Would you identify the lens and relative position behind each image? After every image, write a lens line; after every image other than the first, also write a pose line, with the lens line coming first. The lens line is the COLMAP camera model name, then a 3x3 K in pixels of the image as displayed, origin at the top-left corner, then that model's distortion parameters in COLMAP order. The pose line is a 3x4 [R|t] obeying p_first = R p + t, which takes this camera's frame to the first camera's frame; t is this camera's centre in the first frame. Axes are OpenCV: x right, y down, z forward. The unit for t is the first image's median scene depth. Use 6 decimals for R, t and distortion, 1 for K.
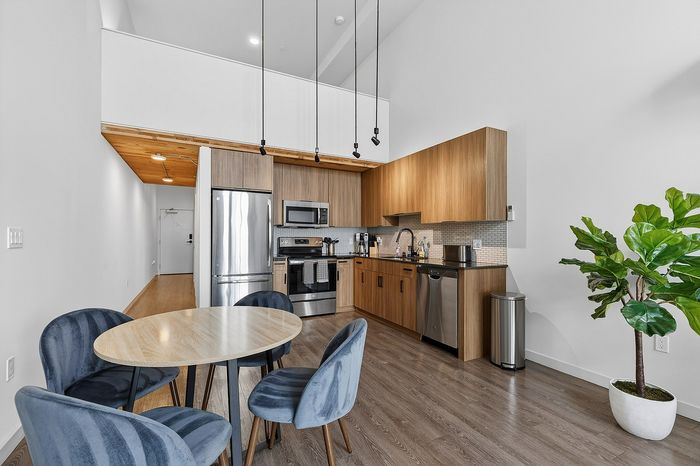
lens RADIAL K [[309.9, 0, 349.3], [0, 309.9, 236.2], [0, 0, 1]] dist [0.015372, 0.000457]
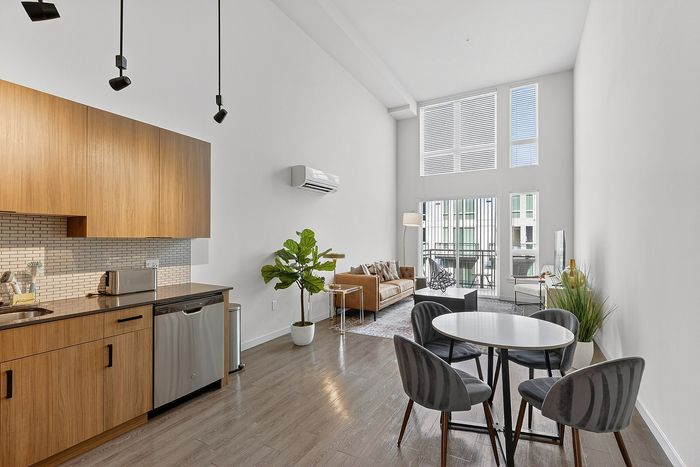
lens RADIAL K [[309.9, 0, 351.8], [0, 309.9, 234.1], [0, 0, 1]] dist [0.015372, 0.000457]
pose [[-0.540202, 0.006147, 0.841513, -0.455448], [-0.010376, 0.999849, -0.013965, -0.040686], [-0.841471, -0.016276, -0.540056, 0.829011]]
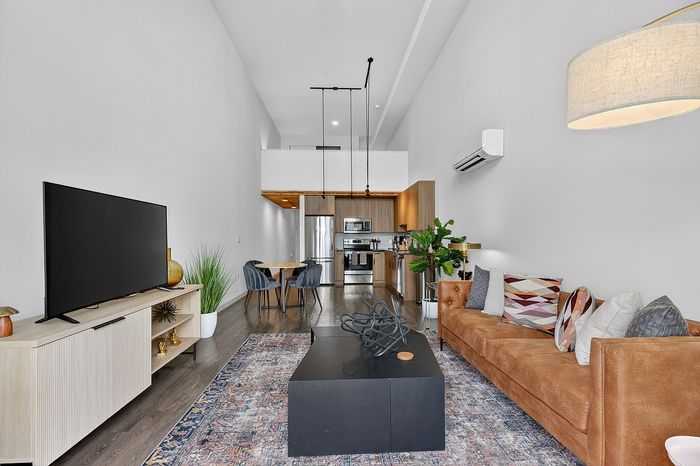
lens RADIAL K [[309.9, 0, 351.0], [0, 309.9, 236.9], [0, 0, 1]] dist [0.015372, 0.000457]
pose [[0.911546, -0.012813, -0.410998, 0.579090], [0.011517, 0.999918, -0.005629, 0.001261], [0.411036, 0.000397, 0.911619, -0.631115]]
